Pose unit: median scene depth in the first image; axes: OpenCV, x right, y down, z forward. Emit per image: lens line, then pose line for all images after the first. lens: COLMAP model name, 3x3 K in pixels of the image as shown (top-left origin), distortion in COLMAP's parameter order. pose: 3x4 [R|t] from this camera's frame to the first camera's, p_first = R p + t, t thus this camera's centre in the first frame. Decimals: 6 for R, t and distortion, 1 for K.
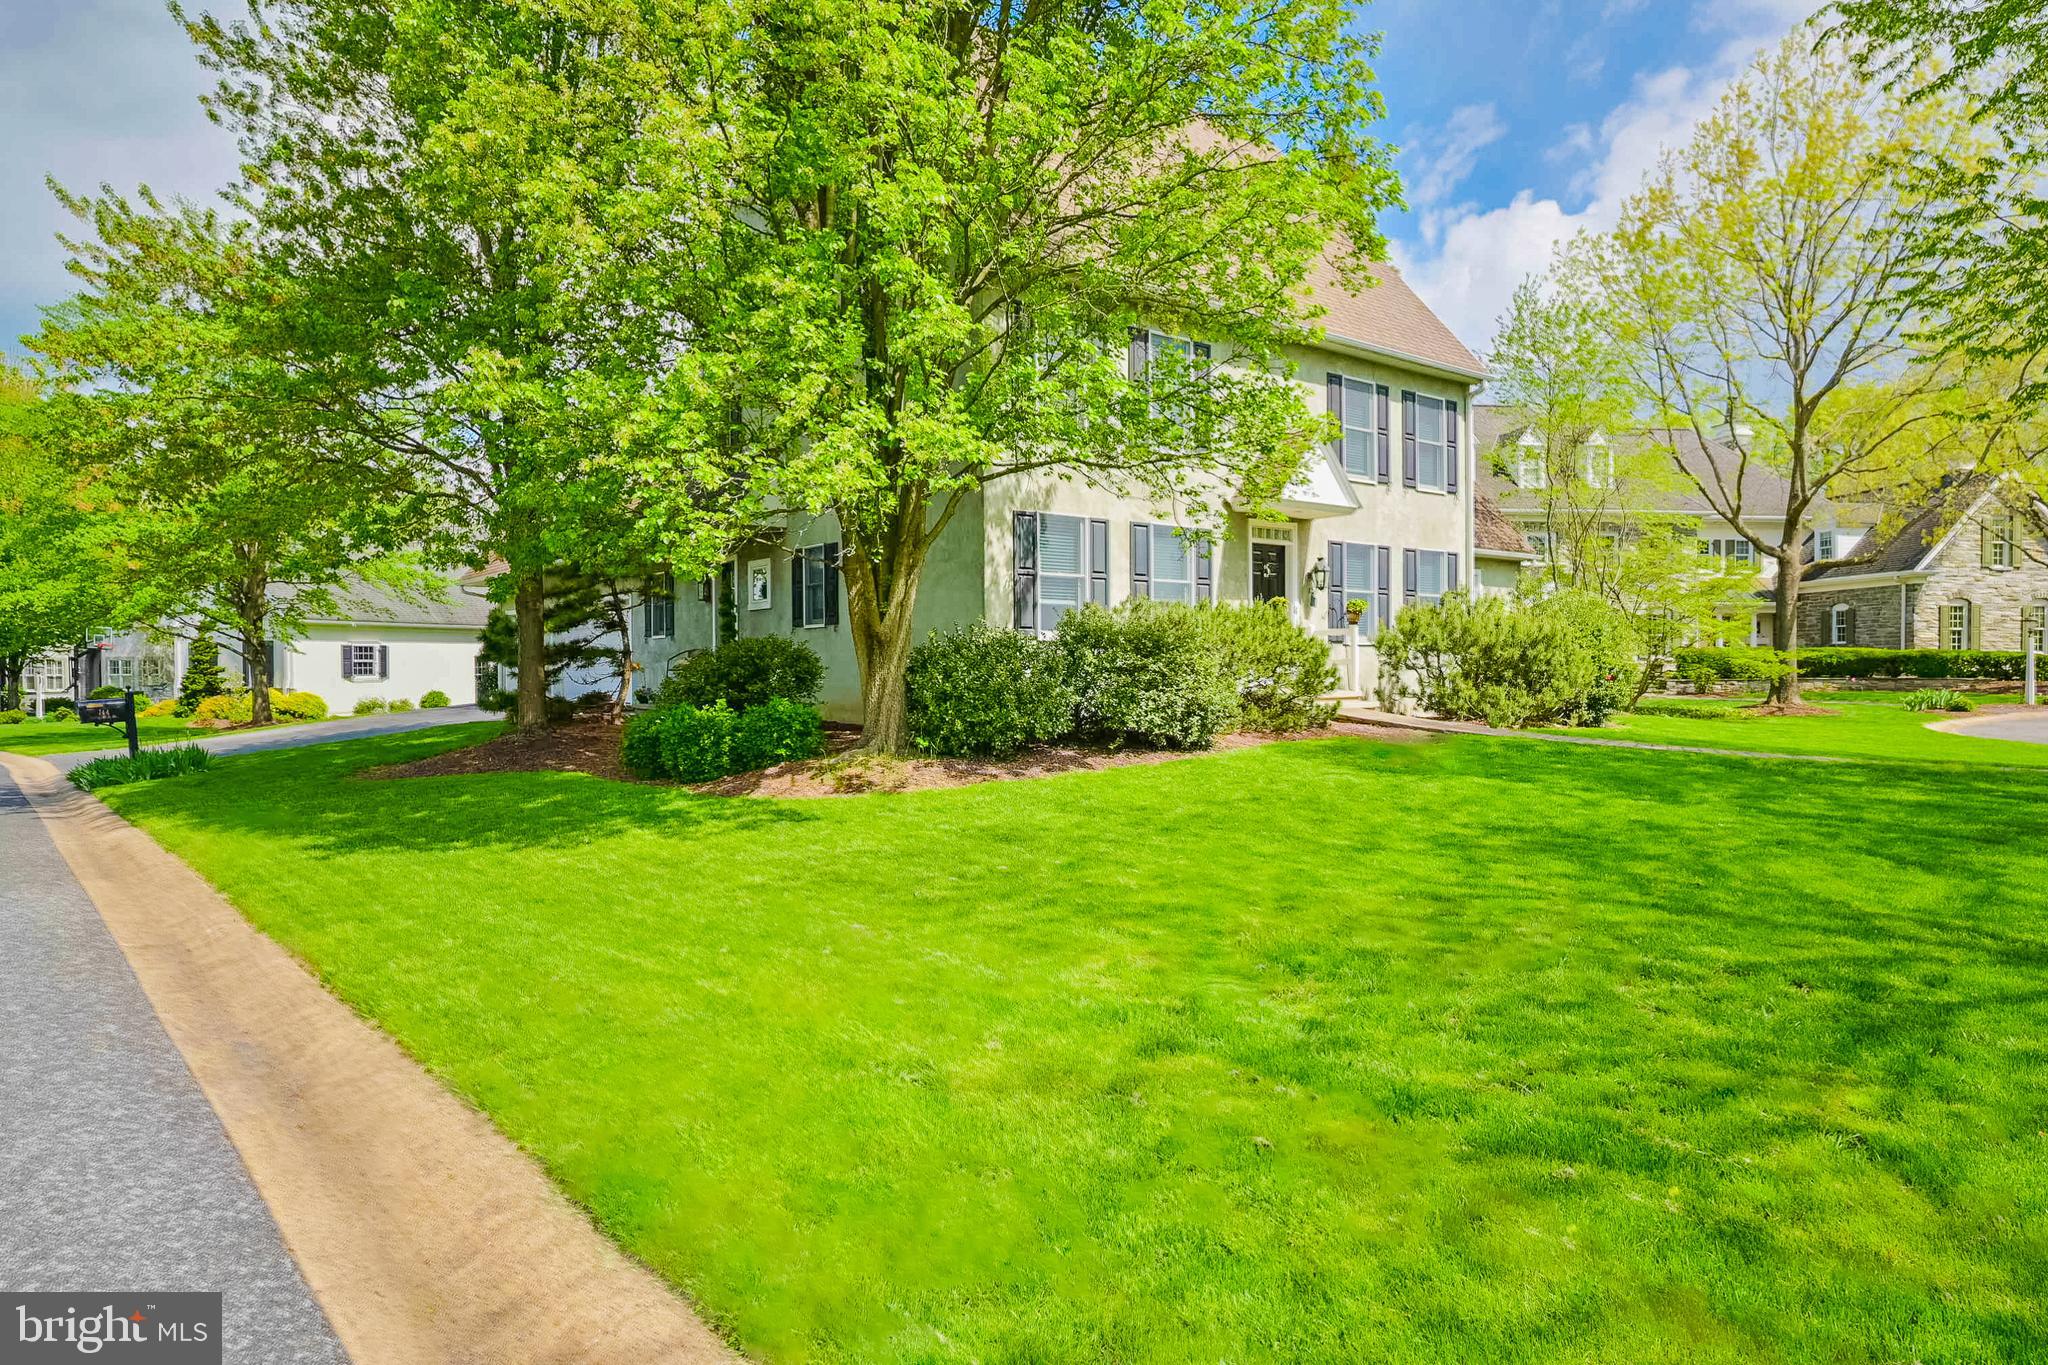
lens RADIAL K [[1245.9, 0, 1033.4], [0, 1245.9, 685.6], [0, 0, 1]] dist [0.004606, -0.000453]
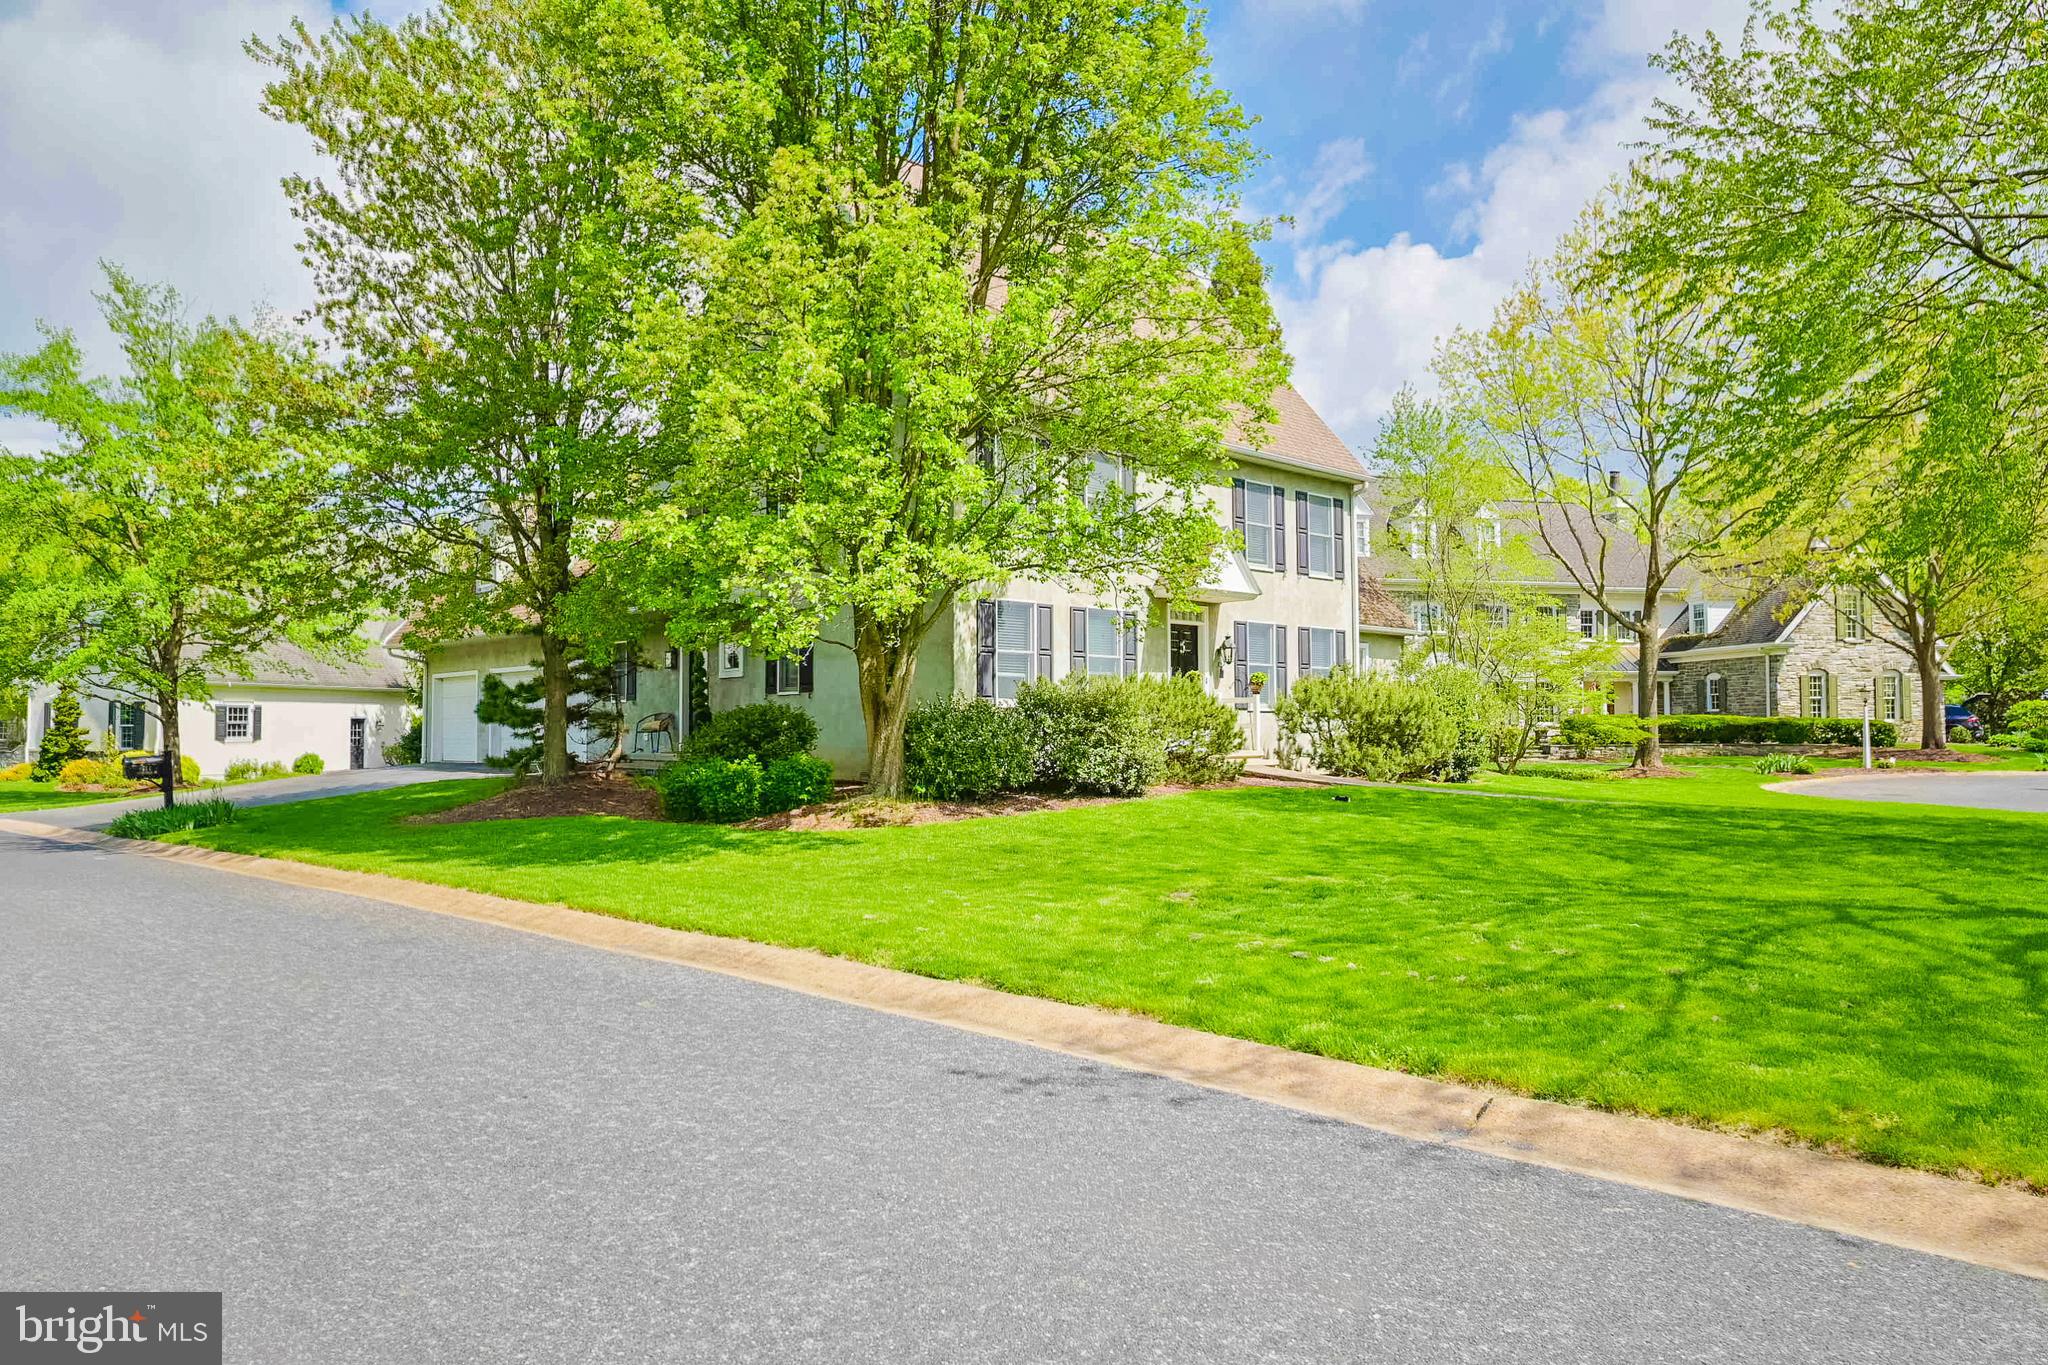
lens RADIAL K [[1371.5, 0, 1018.9], [0, 1371.5, 679.5], [0, 0, 1]] dist [0.001941, -0.003964]
pose [[0.996625, 0.006275, 0.081852, -0.067741], [-0.001895, 0.998567, -0.053486, 0.006277], [-0.082070, 0.053151, 0.995208, -0.252768]]
